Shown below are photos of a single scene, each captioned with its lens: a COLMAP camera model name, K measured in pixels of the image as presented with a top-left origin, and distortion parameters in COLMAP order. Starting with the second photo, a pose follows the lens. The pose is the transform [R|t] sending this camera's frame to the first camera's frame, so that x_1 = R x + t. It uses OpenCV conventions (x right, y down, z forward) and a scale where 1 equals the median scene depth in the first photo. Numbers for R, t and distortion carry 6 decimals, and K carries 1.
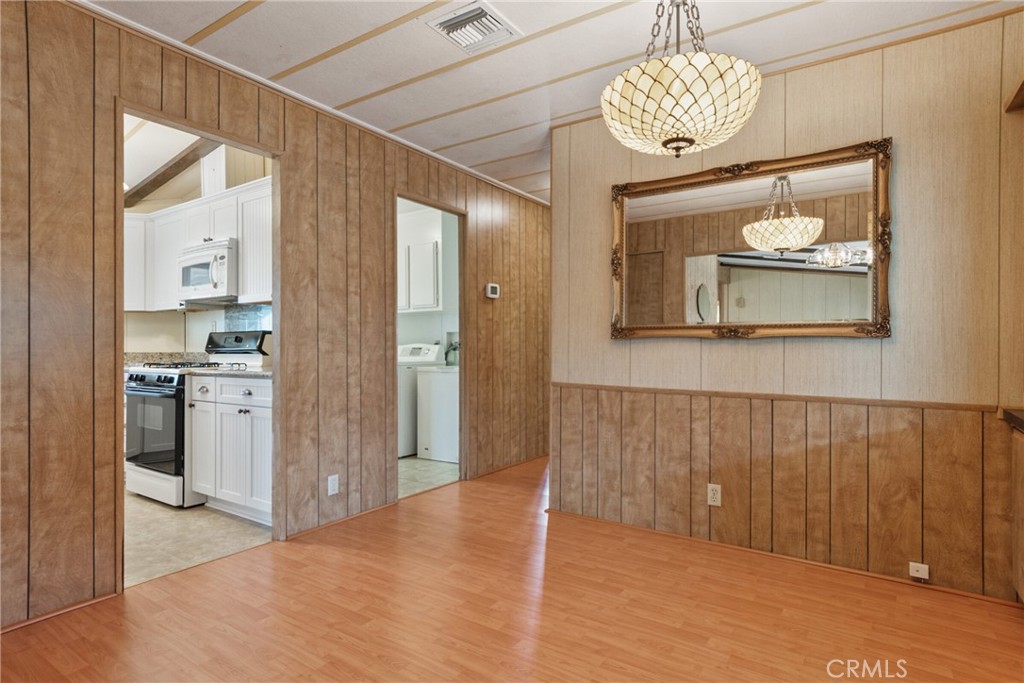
lens RADIAL K [[560.0, 0, 510.8], [0, 560.0, 340.9], [0, 0, 1]] dist [0.006935, -0.004021]
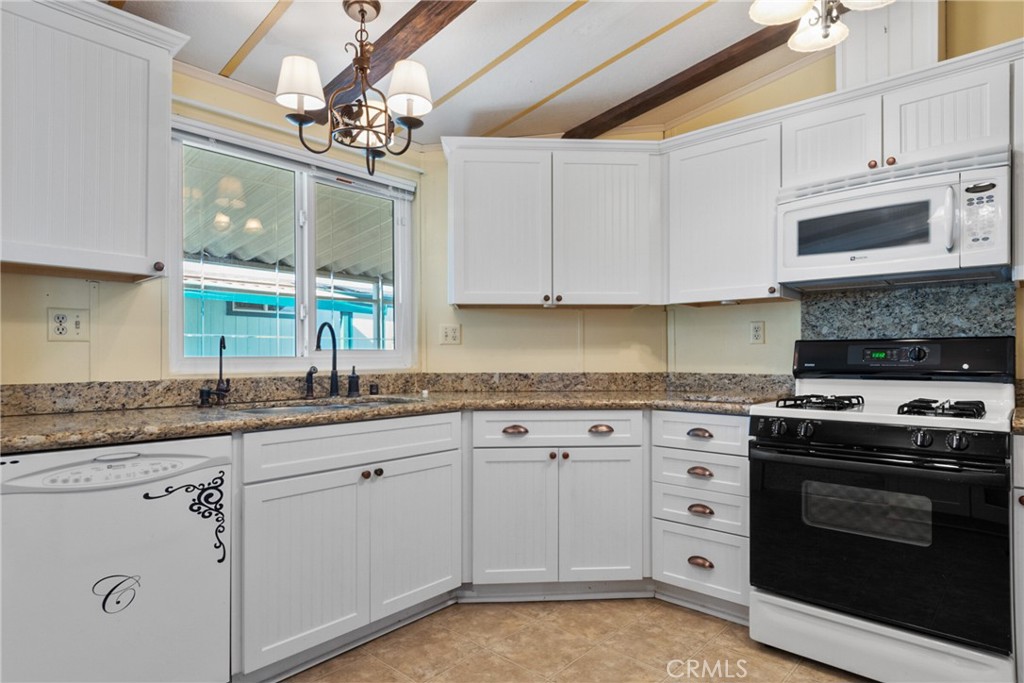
lens RADIAL K [[560.0, 0, 551.2], [0, 560.0, 356.2], [0, 0, 1]] dist [0.006935, -0.004021]
pose [[0.994770, 0.005313, -0.102006, -0.748607], [-0.004468, 0.999954, 0.008512, -0.003047], [0.102046, -0.008011, 0.994747, 0.423560]]
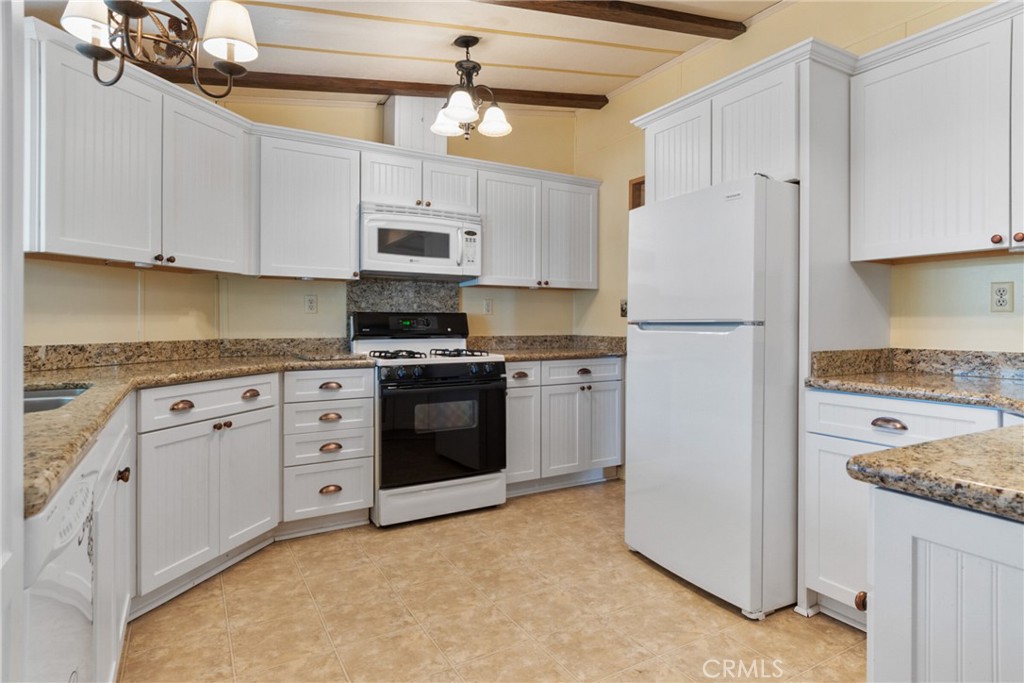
lens RADIAL K [[560.0, 0, 518.7], [0, 560.0, 326.3], [0, 0, 1]] dist [0.006935, -0.004021]
pose [[0.418865, 0.001438, 0.908047, -1.178834], [-0.012245, 0.999917, 0.004065, -0.001522], [-0.907966, -0.012822, 0.418848, 0.491190]]
